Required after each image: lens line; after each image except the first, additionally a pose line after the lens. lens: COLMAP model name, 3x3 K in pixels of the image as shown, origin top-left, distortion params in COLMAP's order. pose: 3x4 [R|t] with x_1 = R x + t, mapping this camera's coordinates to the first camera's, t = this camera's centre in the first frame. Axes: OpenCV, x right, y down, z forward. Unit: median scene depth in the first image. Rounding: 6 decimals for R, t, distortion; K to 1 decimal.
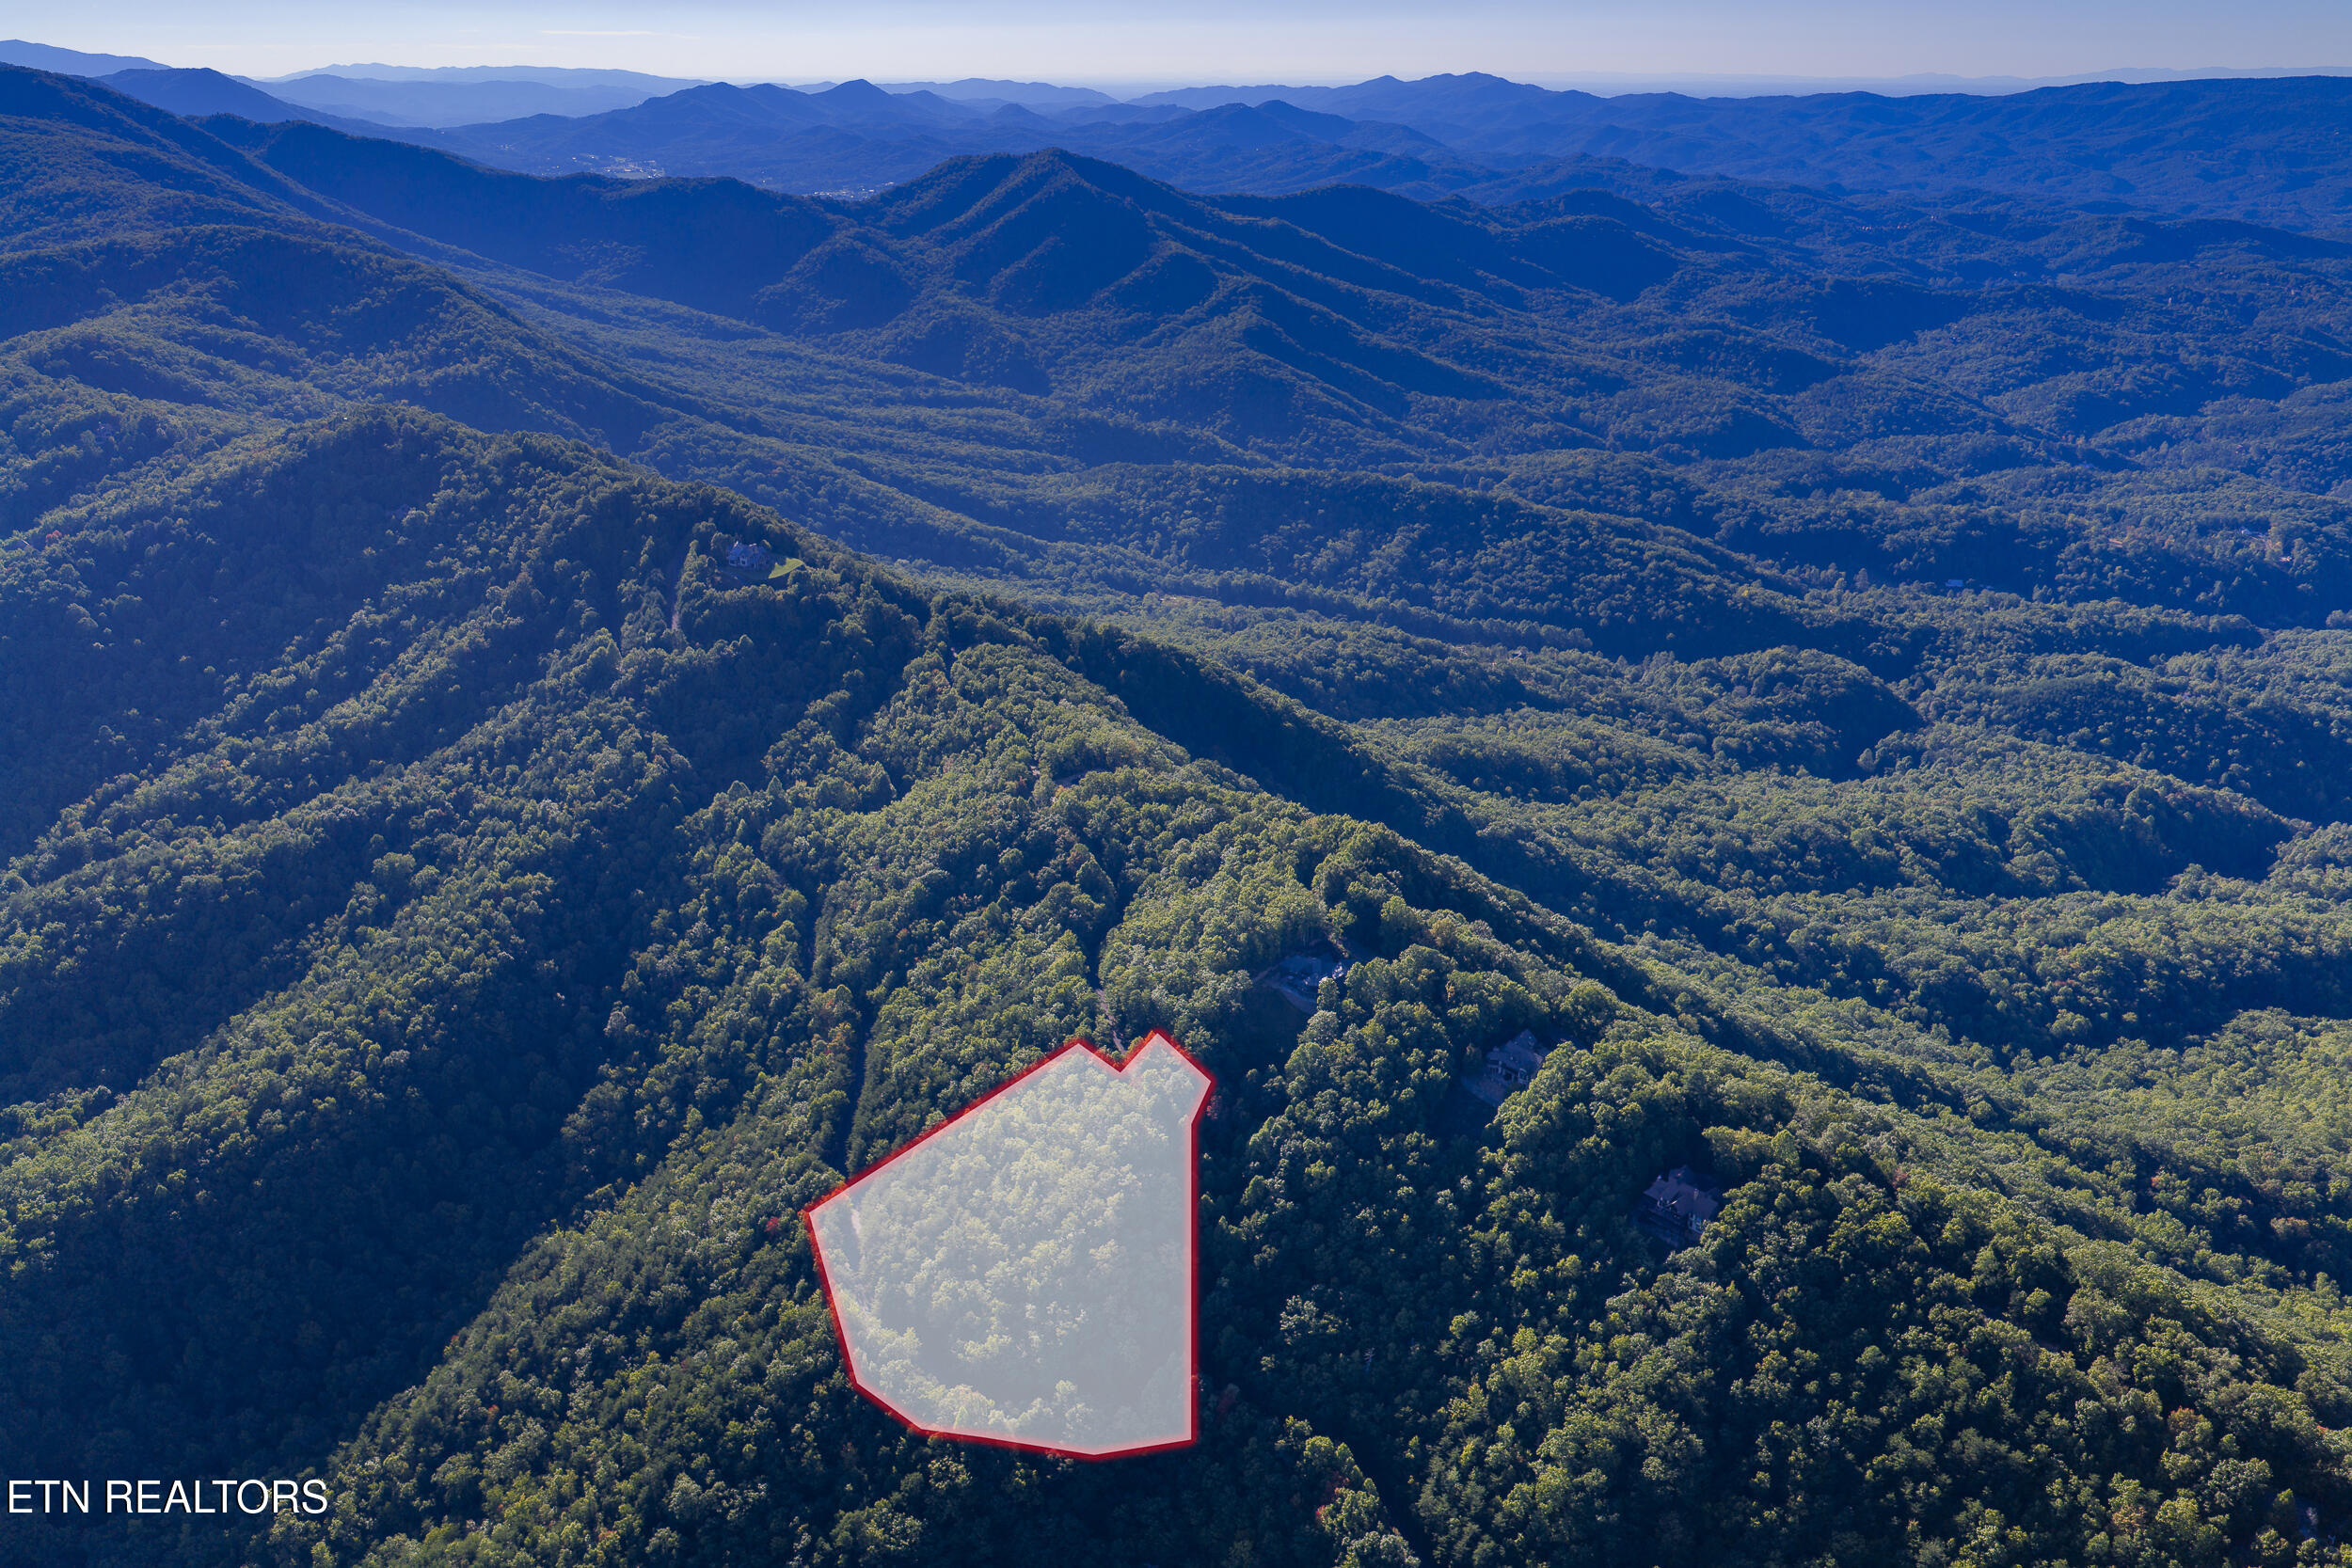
lens RADIAL K [[1946.6, 0, 1170.6], [0, 1946.6, 775.2], [0, 0, 1]] dist [0.023738, -0.042008]
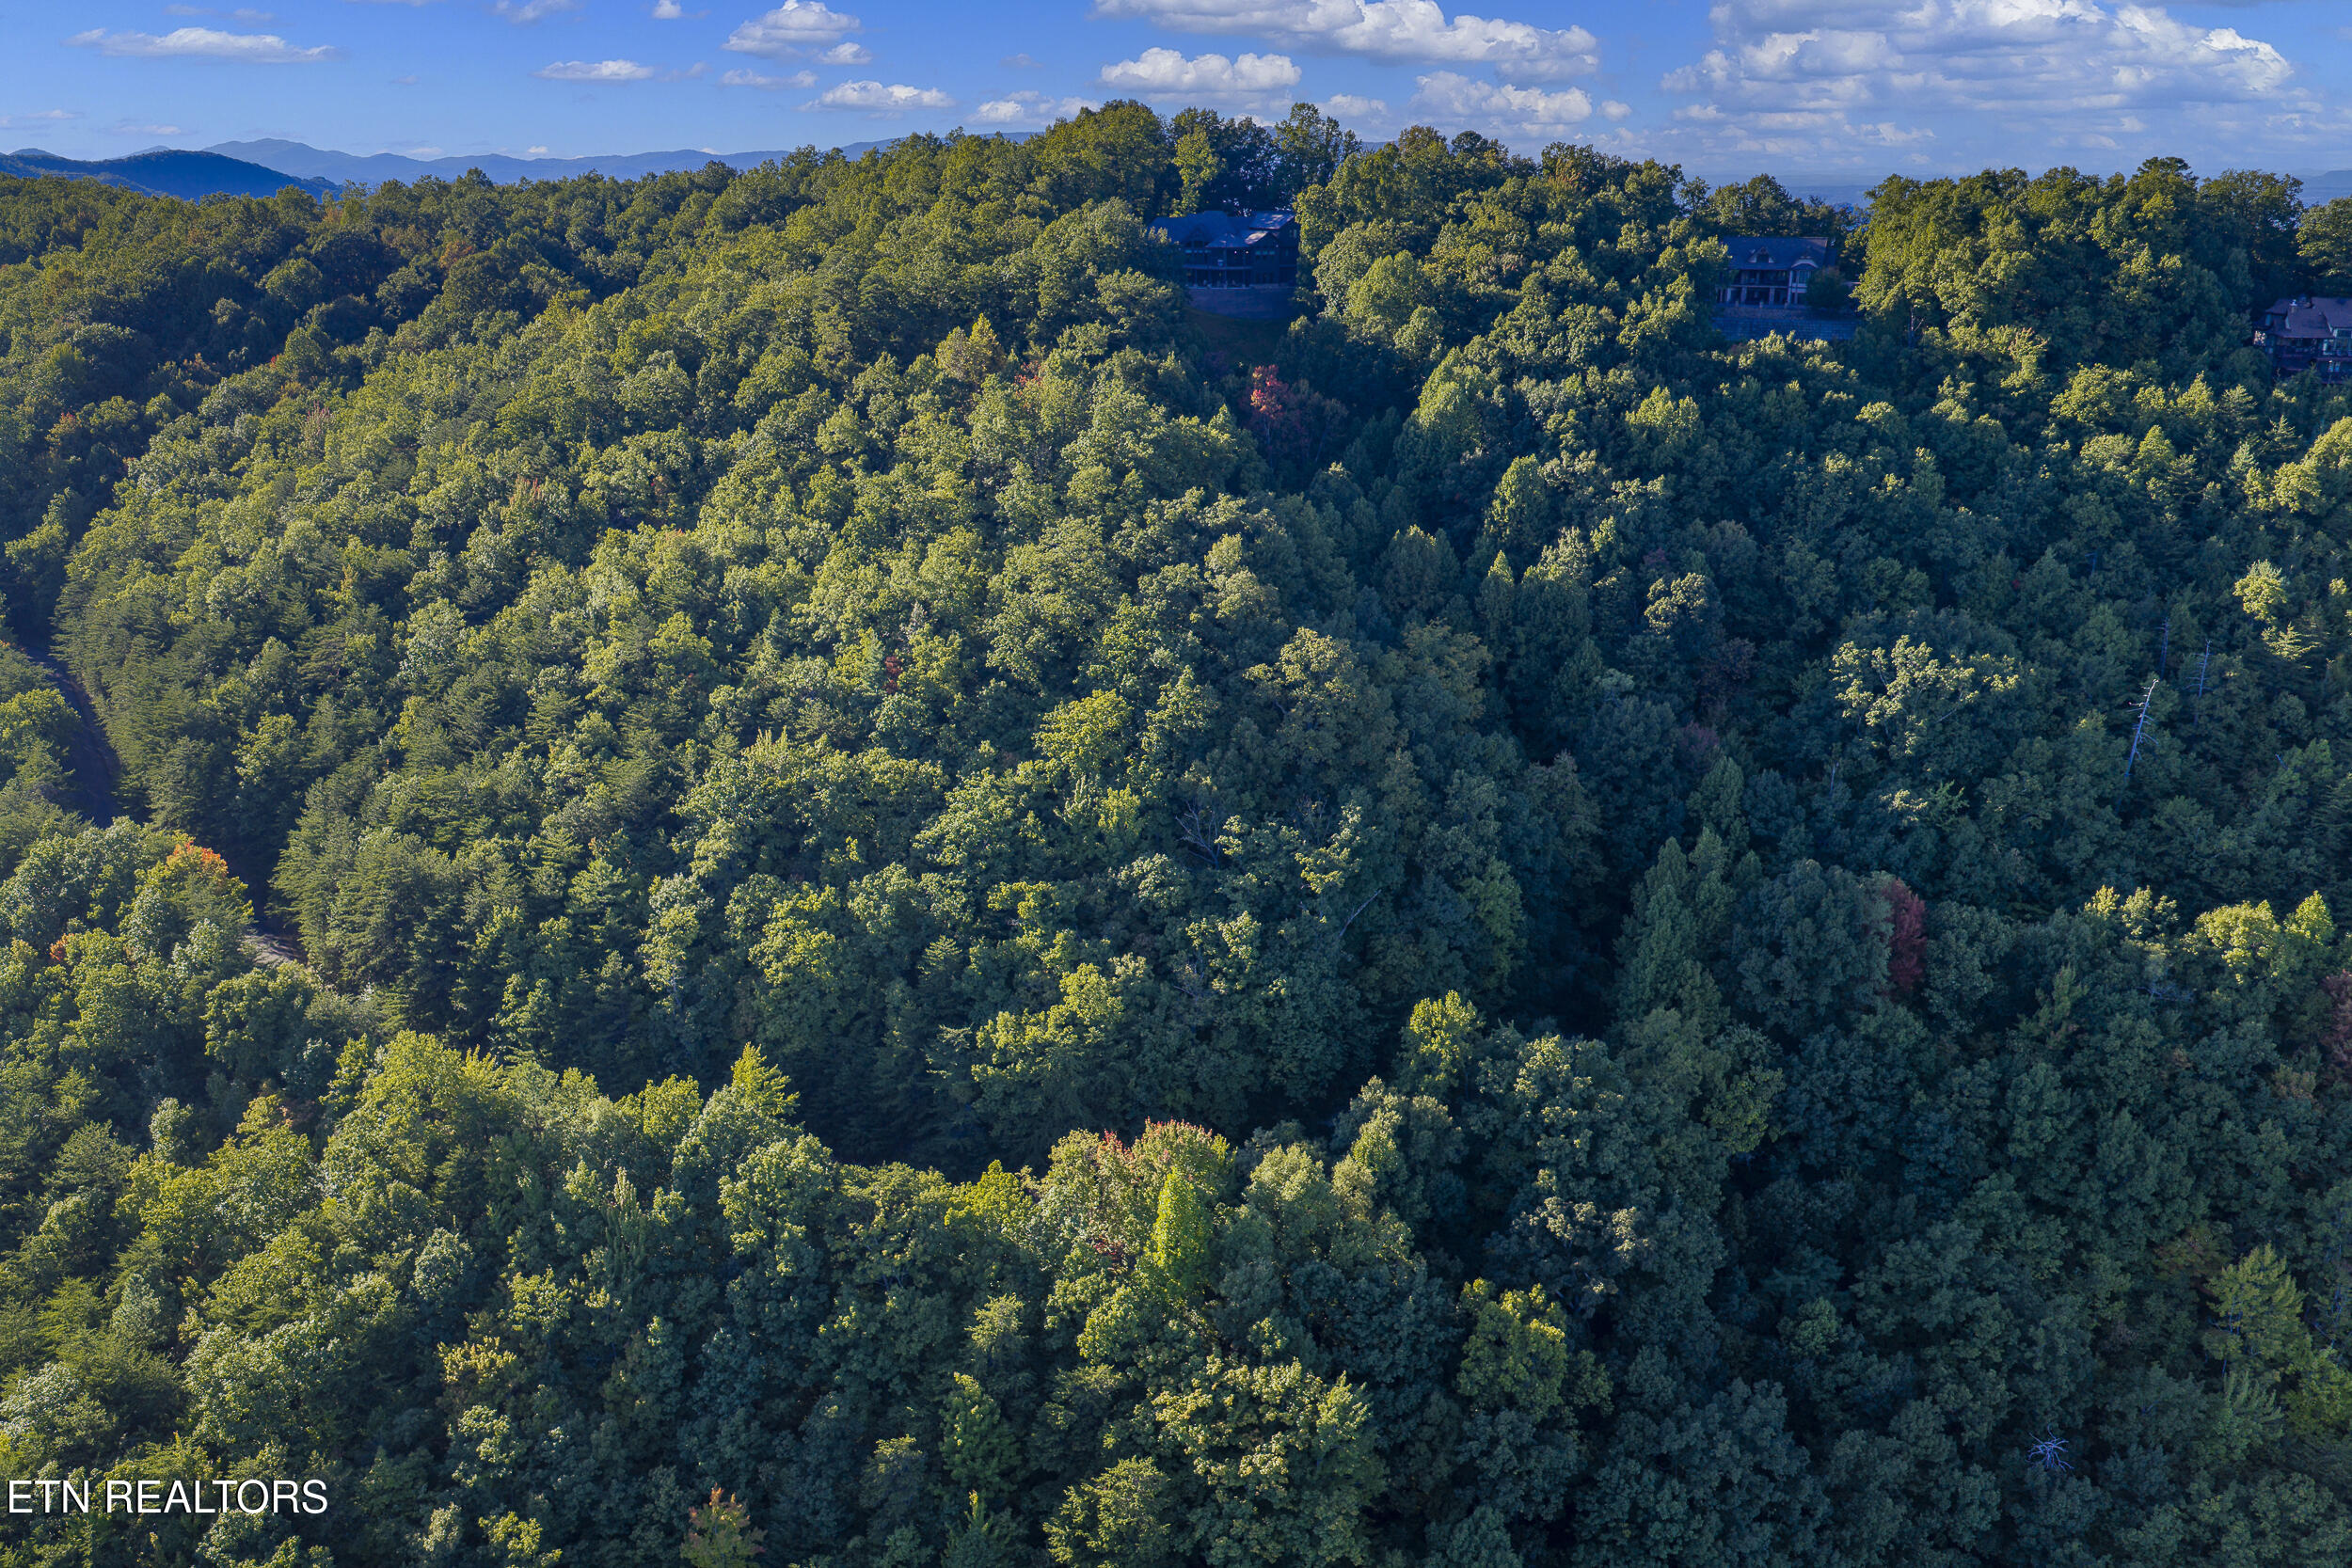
lens RADIAL K [[1946.6, 0, 1188.3], [0, 1946.6, 783.4], [0, 0, 1]] dist [0.023738, -0.042008]
pose [[0.839893, -0.167942, 0.516116, -0.193242], [0.187665, 0.982131, 0.014187, 0.226129], [-0.509276, 0.084942, 0.856401, 0.647780]]
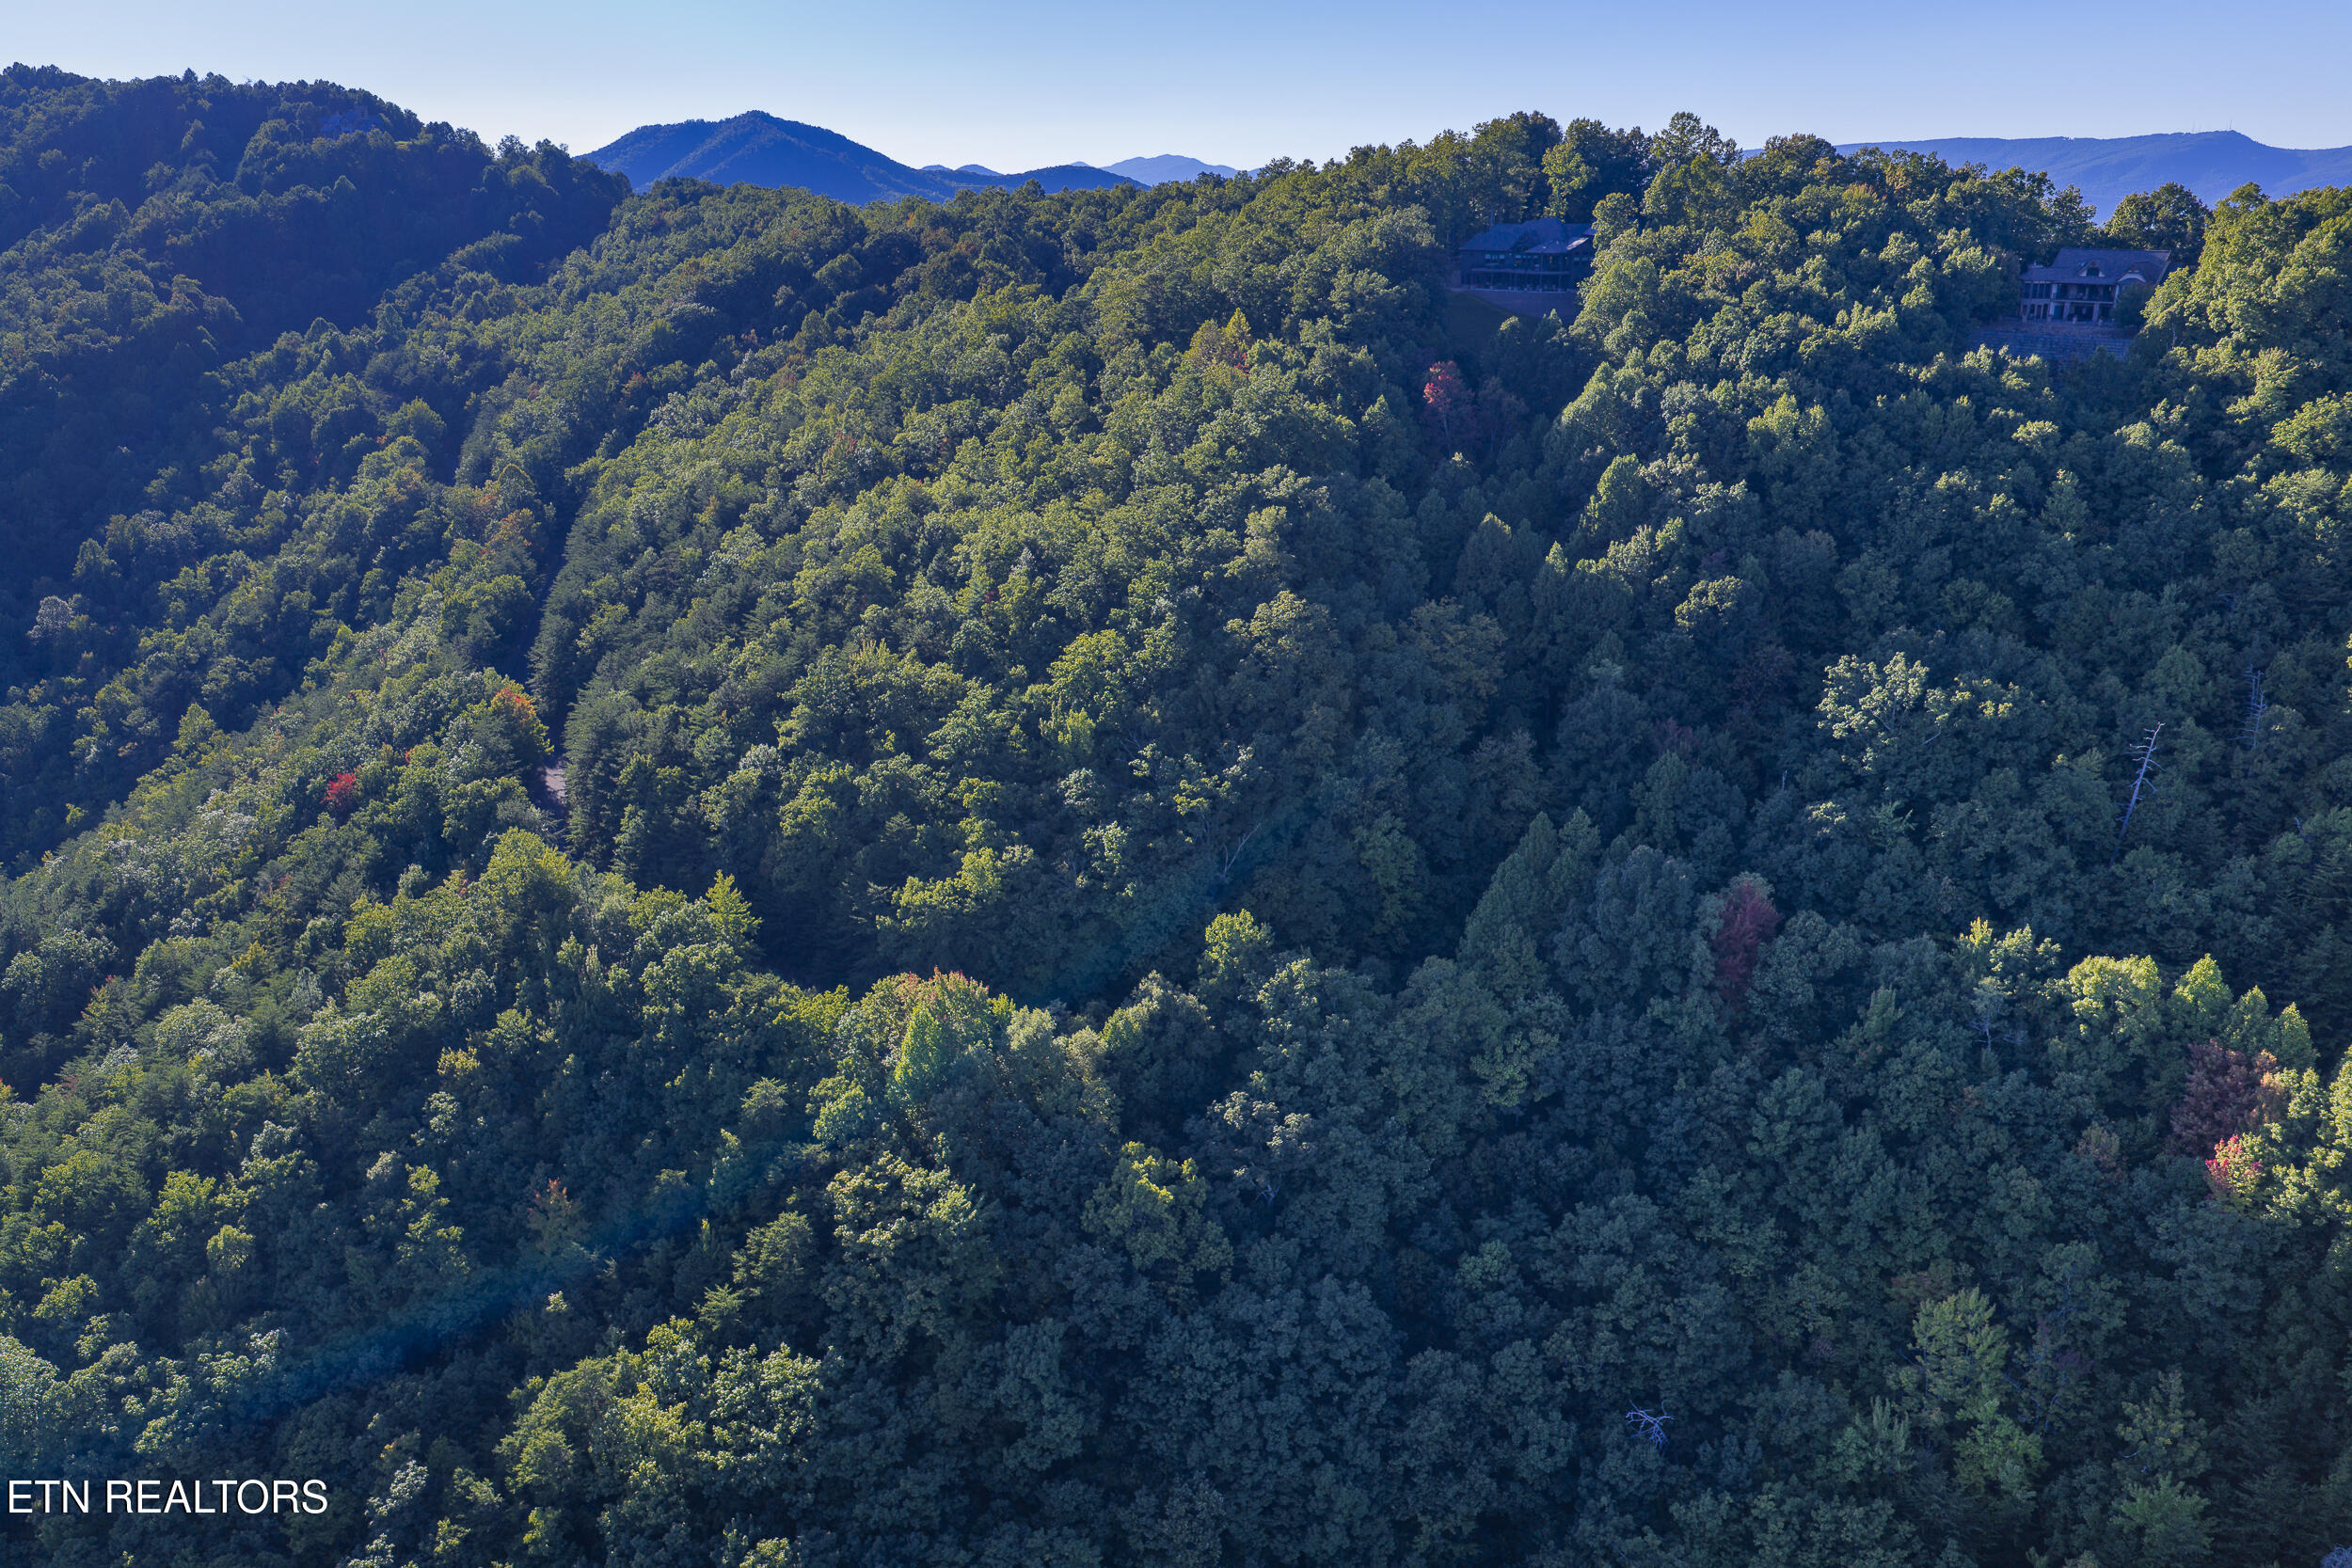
lens RADIAL K [[1946.6, 0, 1180.3], [0, 1946.6, 787.0], [0, 0, 1]] dist [0.023738, -0.042008]
pose [[0.987695, -0.051183, 0.147777, -0.092213], [0.057703, 0.997525, -0.040170, 0.254641], [-0.145355, 0.048202, 0.988205, 0.573640]]
